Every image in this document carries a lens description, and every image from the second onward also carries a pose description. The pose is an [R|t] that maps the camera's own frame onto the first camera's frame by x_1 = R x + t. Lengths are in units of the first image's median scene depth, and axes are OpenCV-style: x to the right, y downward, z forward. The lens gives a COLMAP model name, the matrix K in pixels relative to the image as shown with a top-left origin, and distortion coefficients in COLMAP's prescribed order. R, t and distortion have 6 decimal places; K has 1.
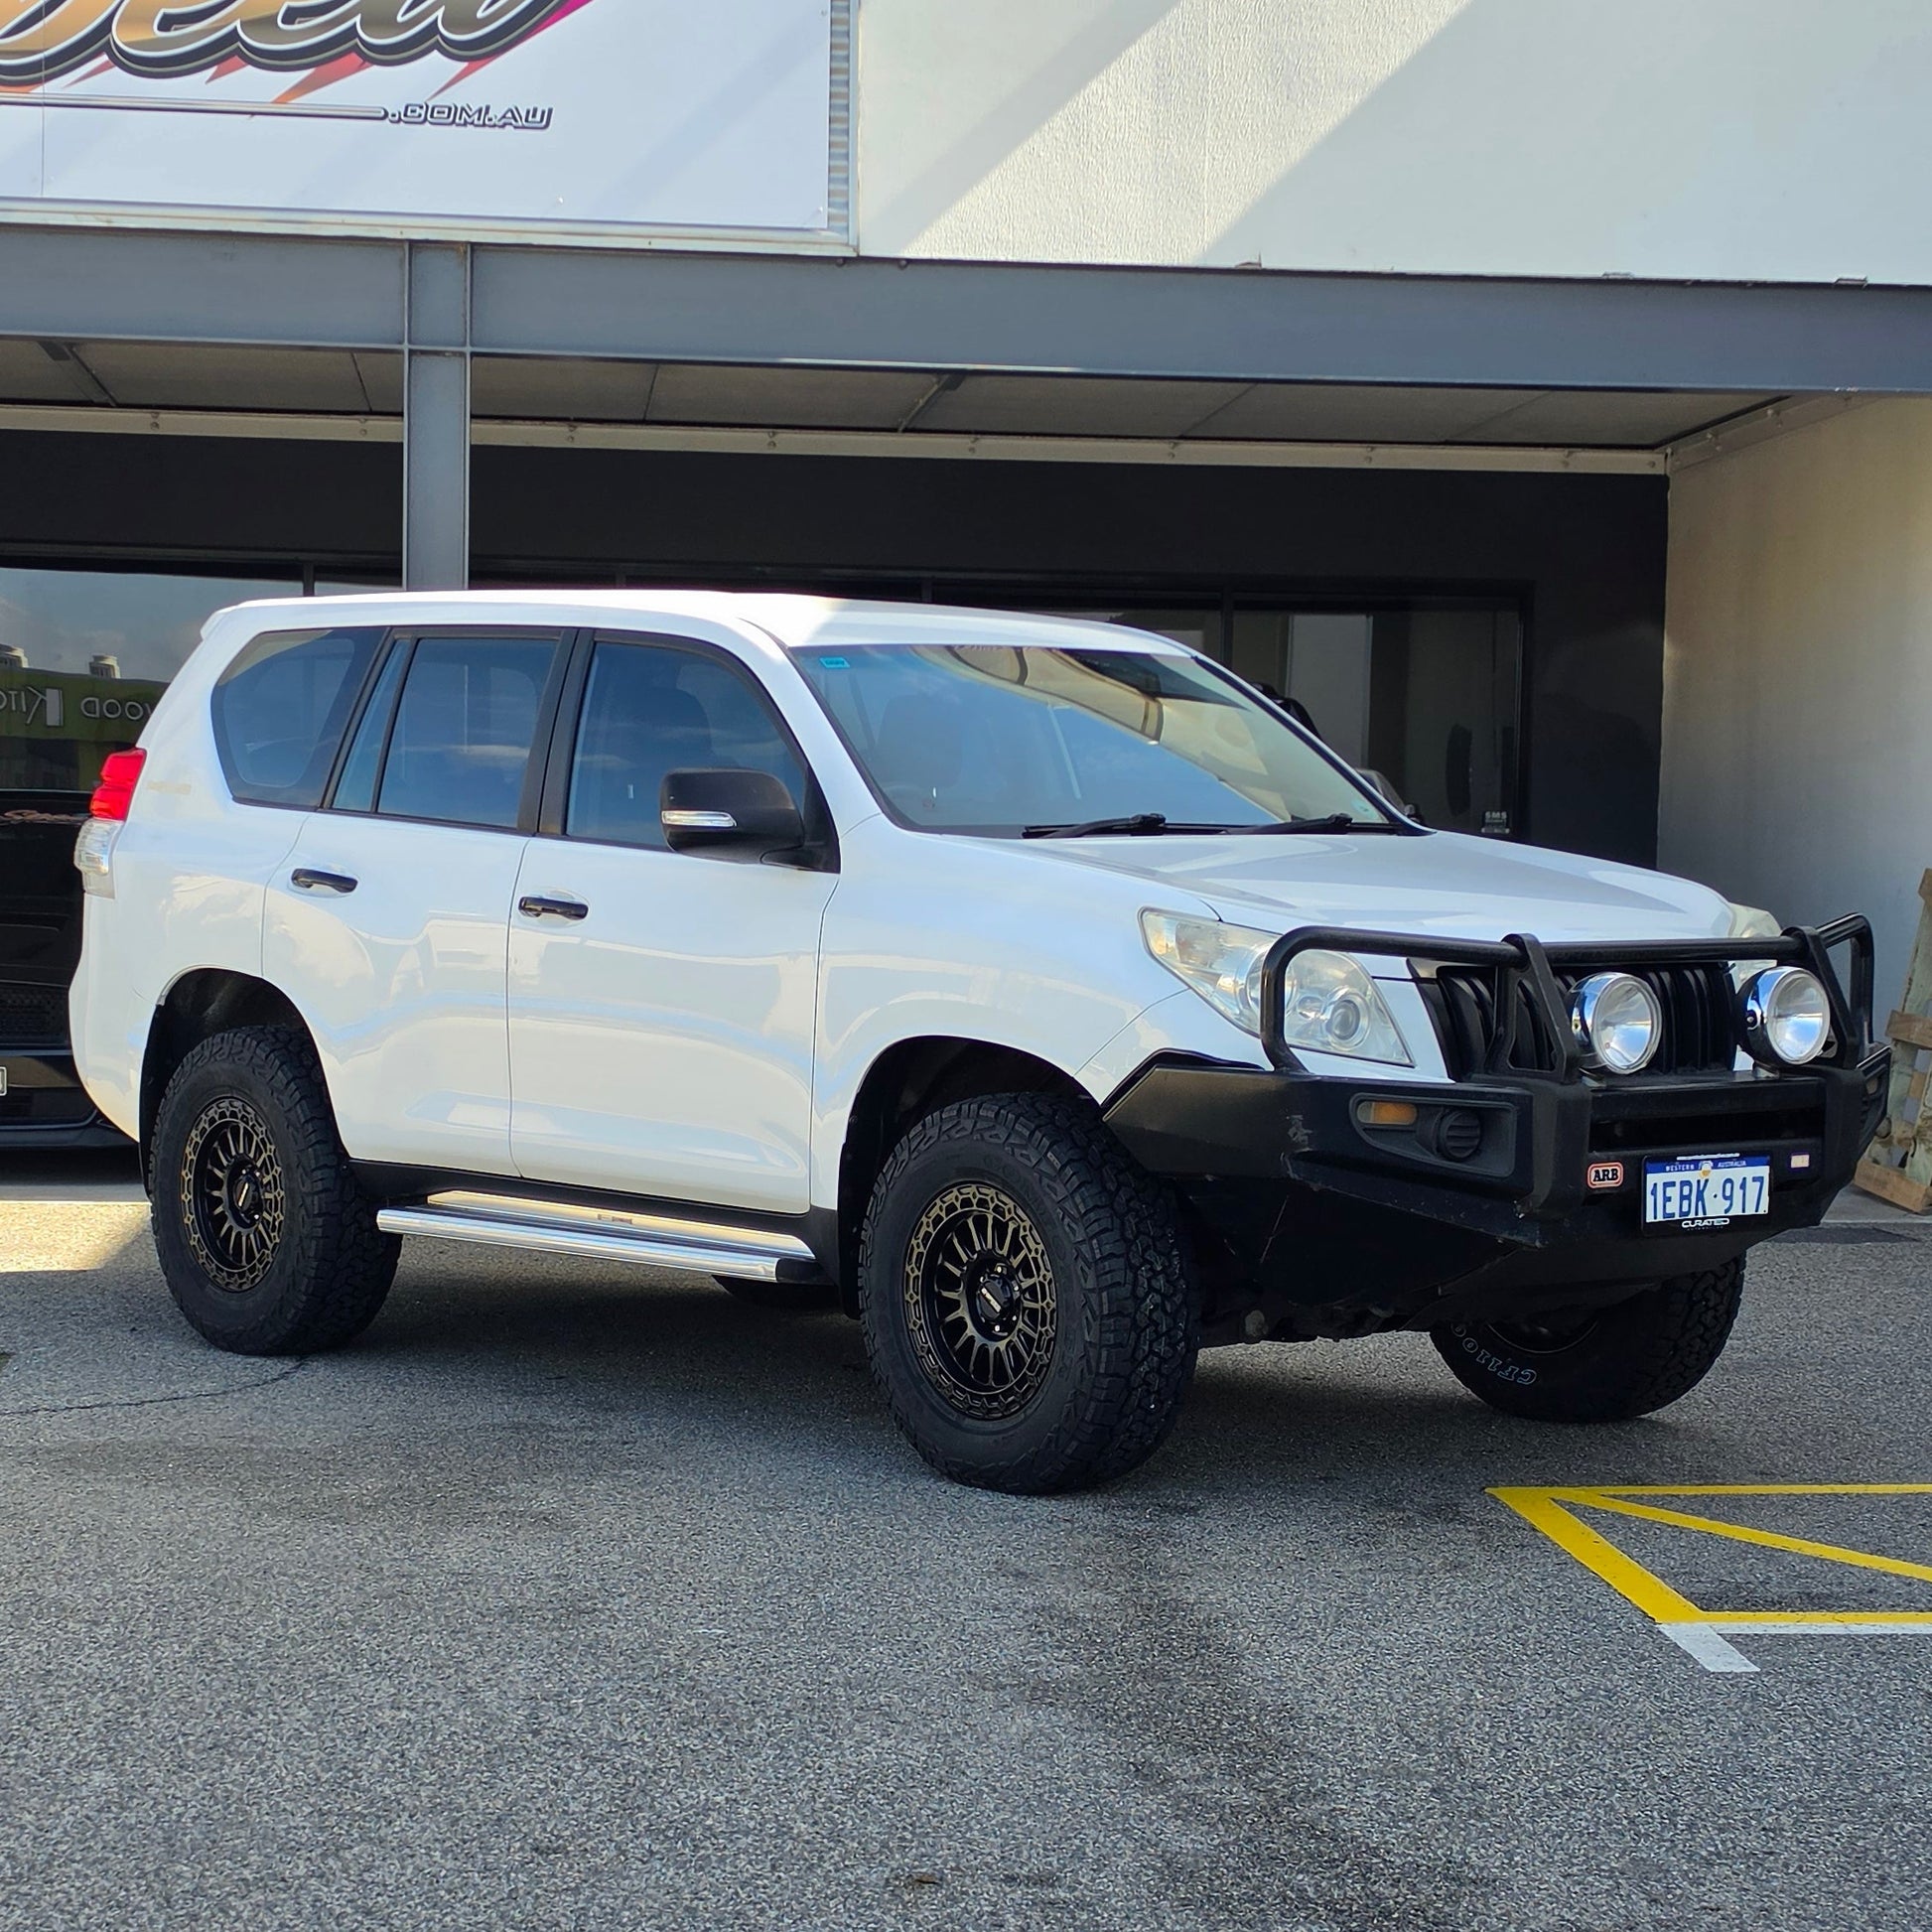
lens RADIAL K [[4654.4, 0, 957.9], [0, 4654.4, 1096.6], [0, 0, 1]] dist [0.181221, 0.000000]
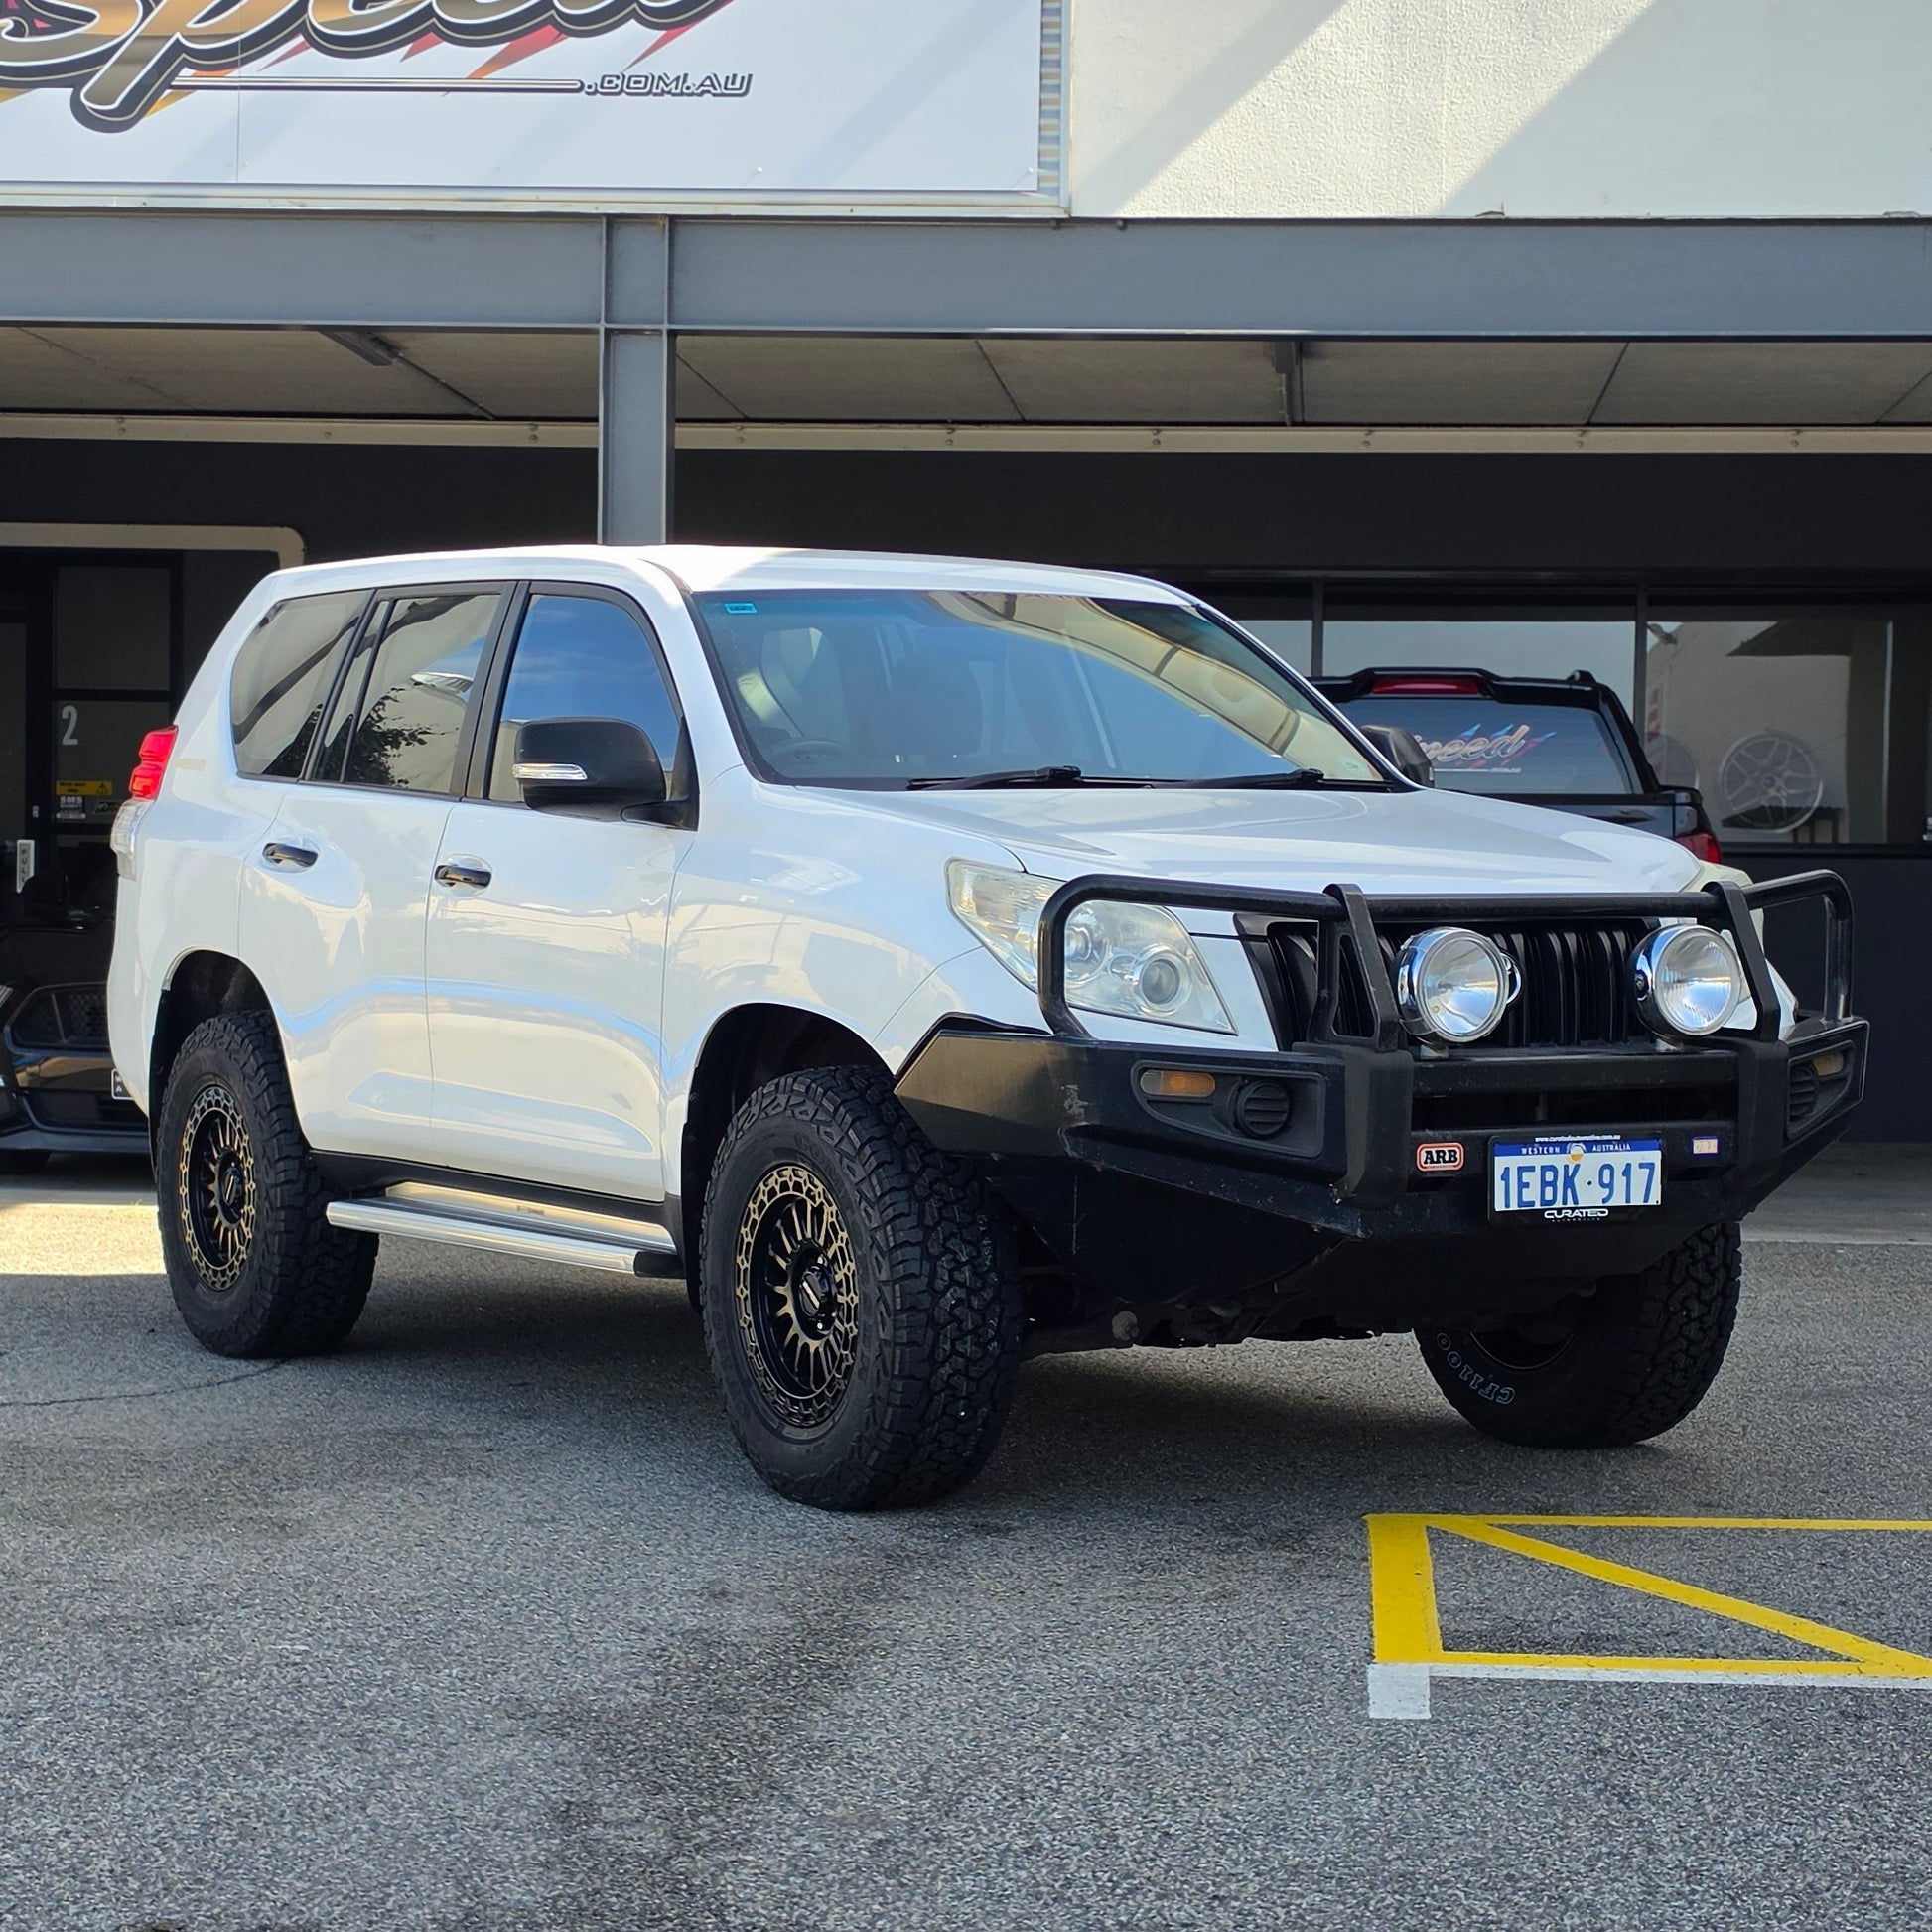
lens RADIAL K [[4654.4, 0, 964.2], [0, 4654.4, 992.4], [0, 0, 1]] dist [0.181221, 0.000000]
pose [[0.985528, 0.000376, -0.169511, 0.187980], [-0.006262, 0.999396, -0.034190, 0.015577], [0.169396, 0.034757, 0.984935, 0.109082]]
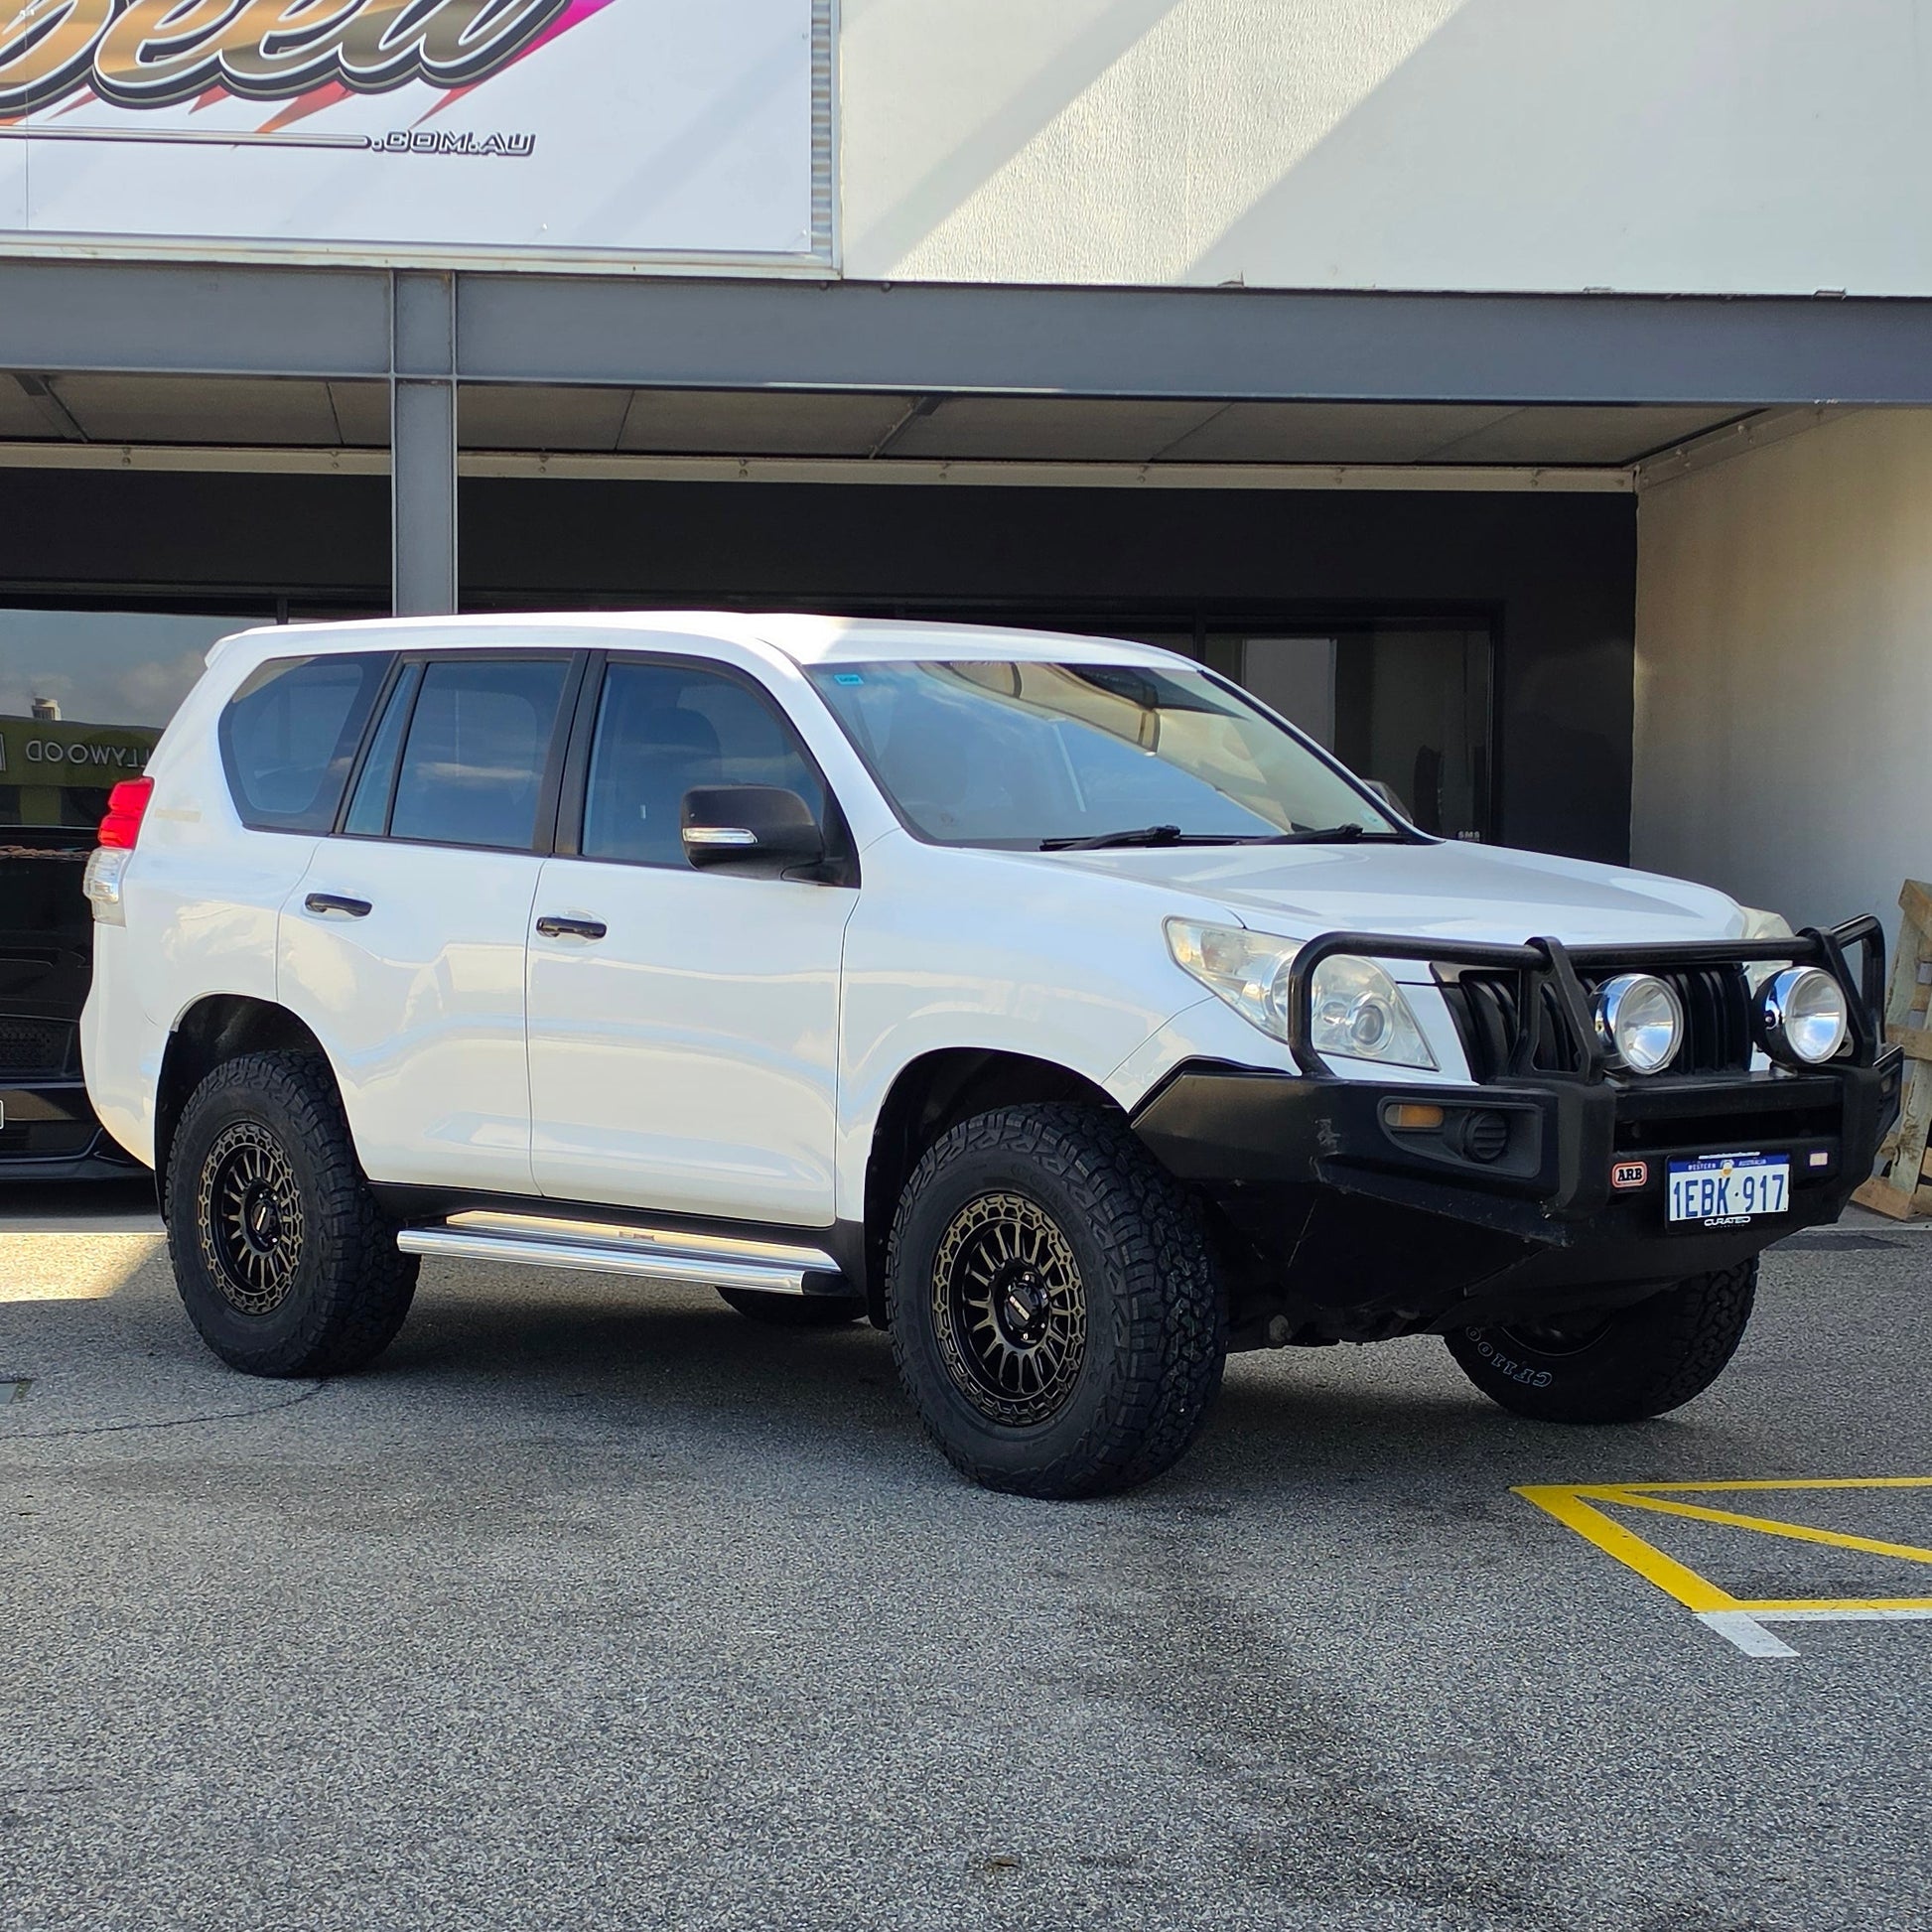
lens RADIAL K [[4654.4, 0, 938.7], [0, 4654.4, 1195.4], [0, 0, 1]] dist [0.181221, 0.000000]
pose [[0.999877, -0.013375, 0.008132, -0.018118], [0.013266, 0.999824, 0.013298, 0.005514], [-0.008309, -0.013188, 0.999879, -0.009909]]
